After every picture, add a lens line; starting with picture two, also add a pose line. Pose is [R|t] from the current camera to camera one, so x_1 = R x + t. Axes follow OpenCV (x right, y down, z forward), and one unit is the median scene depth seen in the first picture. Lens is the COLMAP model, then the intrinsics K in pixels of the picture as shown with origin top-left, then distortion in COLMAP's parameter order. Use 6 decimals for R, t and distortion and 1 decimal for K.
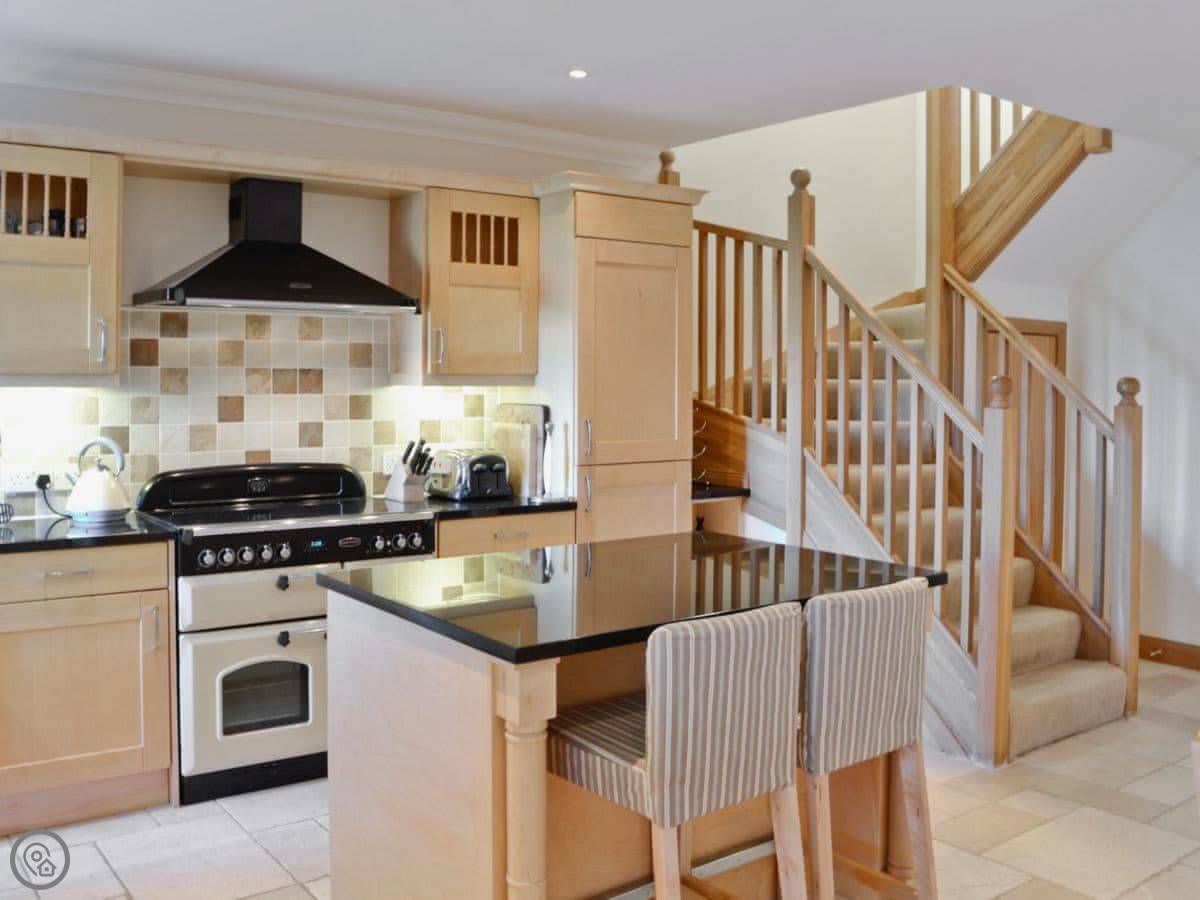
lens RADIAL K [[1107.3, 0, 600.0], [0, 1107.3, 394.4], [0, 0, 1]] dist [-0.096723, -0.002742]
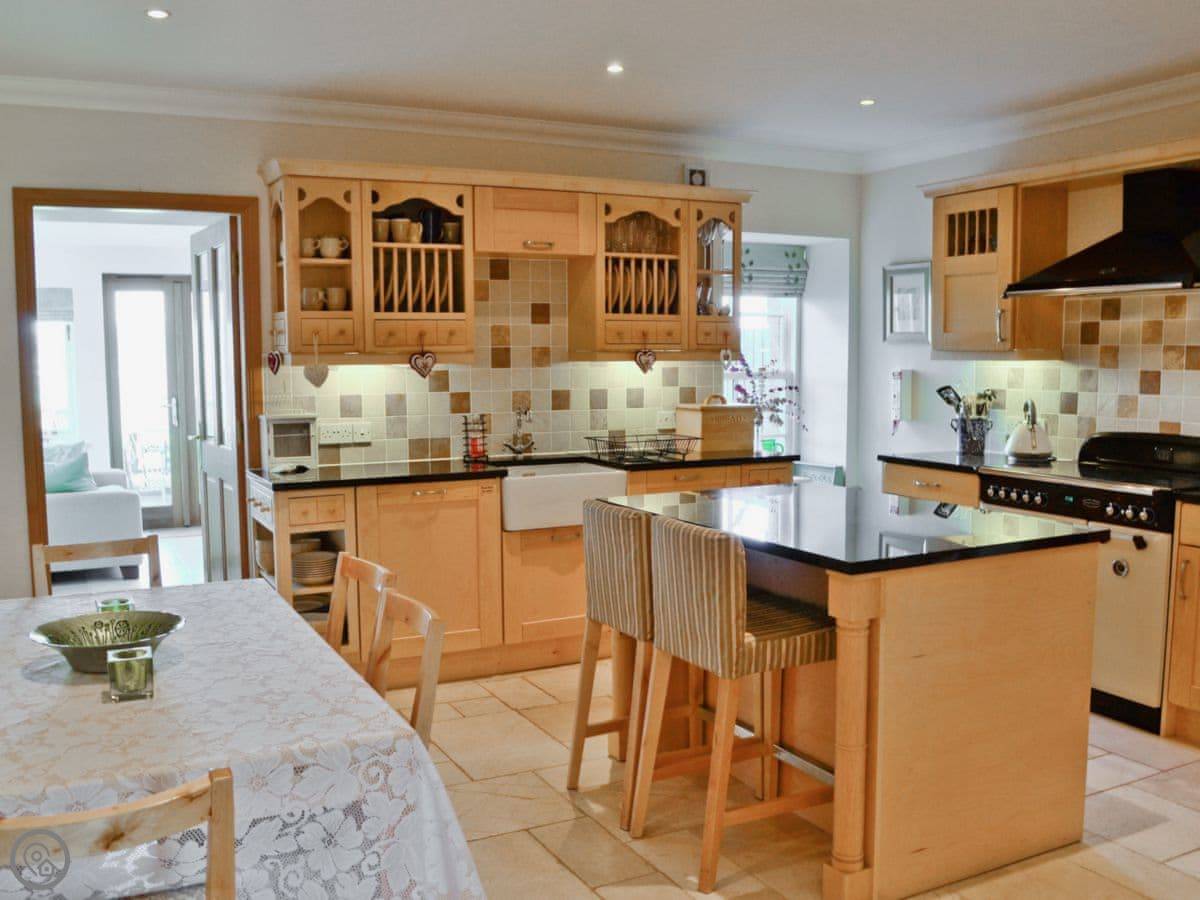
lens RADIAL K [[1081.5, 0, 560.5], [0, 1081.5, 448.6], [0, 0, 1]] dist [-0.055342, -0.010551]
pose [[-0.192386, 0.086072, -0.977537, 0.859765], [-0.013371, 0.995824, 0.090314, -0.009450], [0.981228, 0.030446, -0.190432, 0.637048]]
